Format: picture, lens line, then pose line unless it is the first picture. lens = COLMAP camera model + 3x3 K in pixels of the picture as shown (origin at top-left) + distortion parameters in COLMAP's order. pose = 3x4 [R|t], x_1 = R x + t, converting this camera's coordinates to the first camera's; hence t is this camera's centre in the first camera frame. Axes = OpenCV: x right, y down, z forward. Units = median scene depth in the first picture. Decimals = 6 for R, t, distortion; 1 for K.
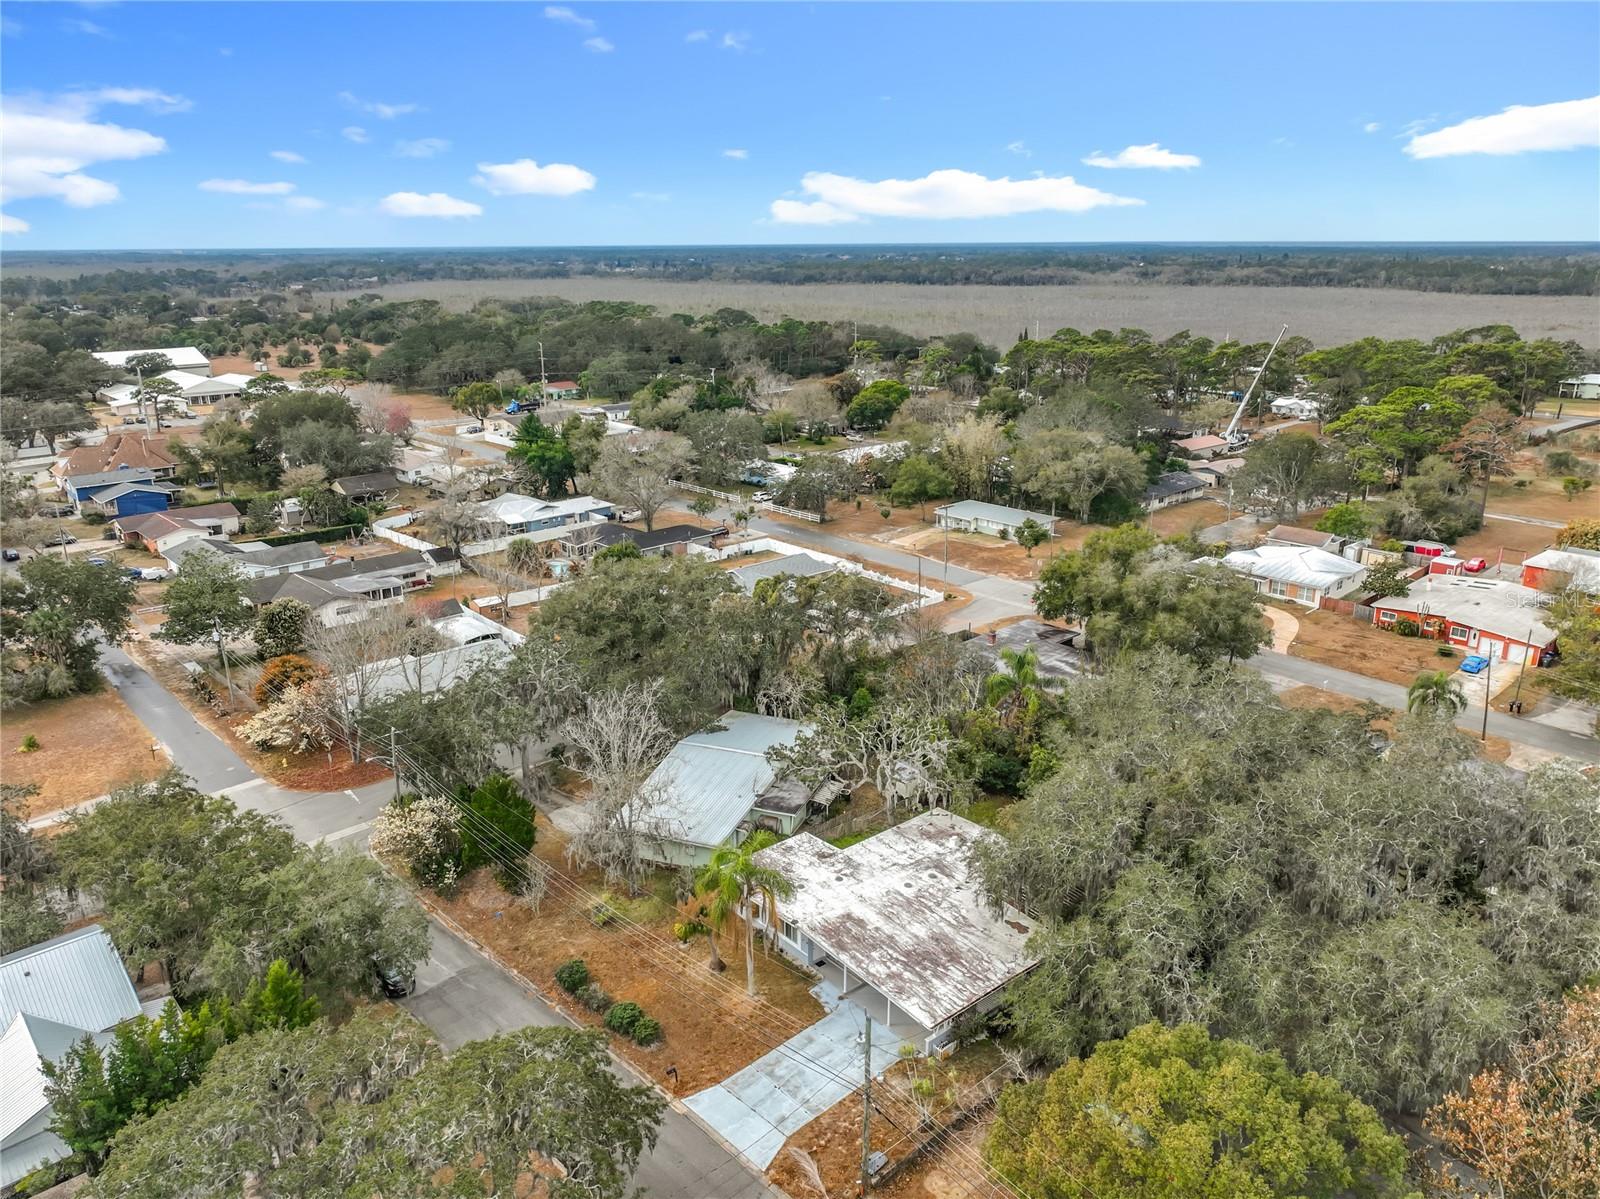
lens RADIAL K [[1154.5, 0, 813.6], [0, 1154.5, 562.4], [0, 0, 1]] dist [0.002493, -0.002964]
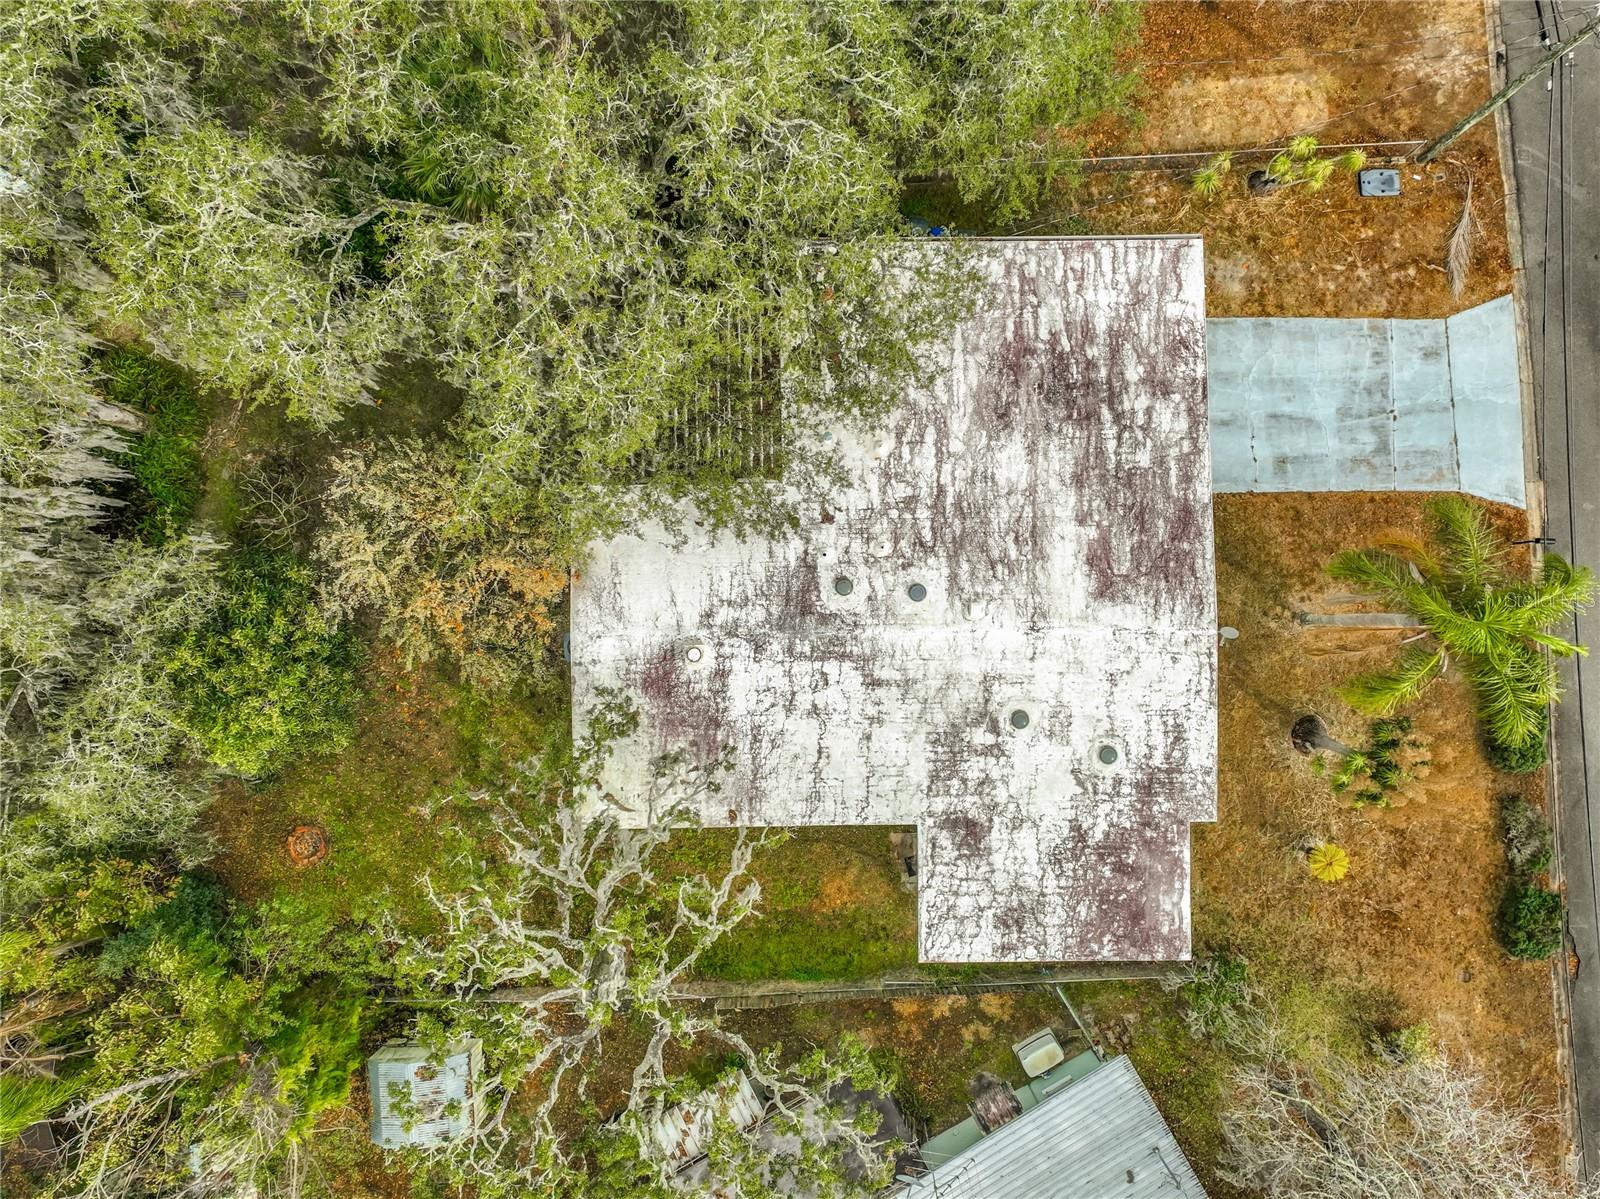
lens RADIAL K [[1091.5, 0, 800.0], [0, 1091.5, 599.5], [0, 0, 1]] dist [0.003576, 0.000925]
pose [[-0.765009, -0.643907, 0.012049, 0.059065], [0.167269, -0.180591, 0.969231, -0.065580], [-0.621918, 0.743485, 0.245860, 0.506798]]
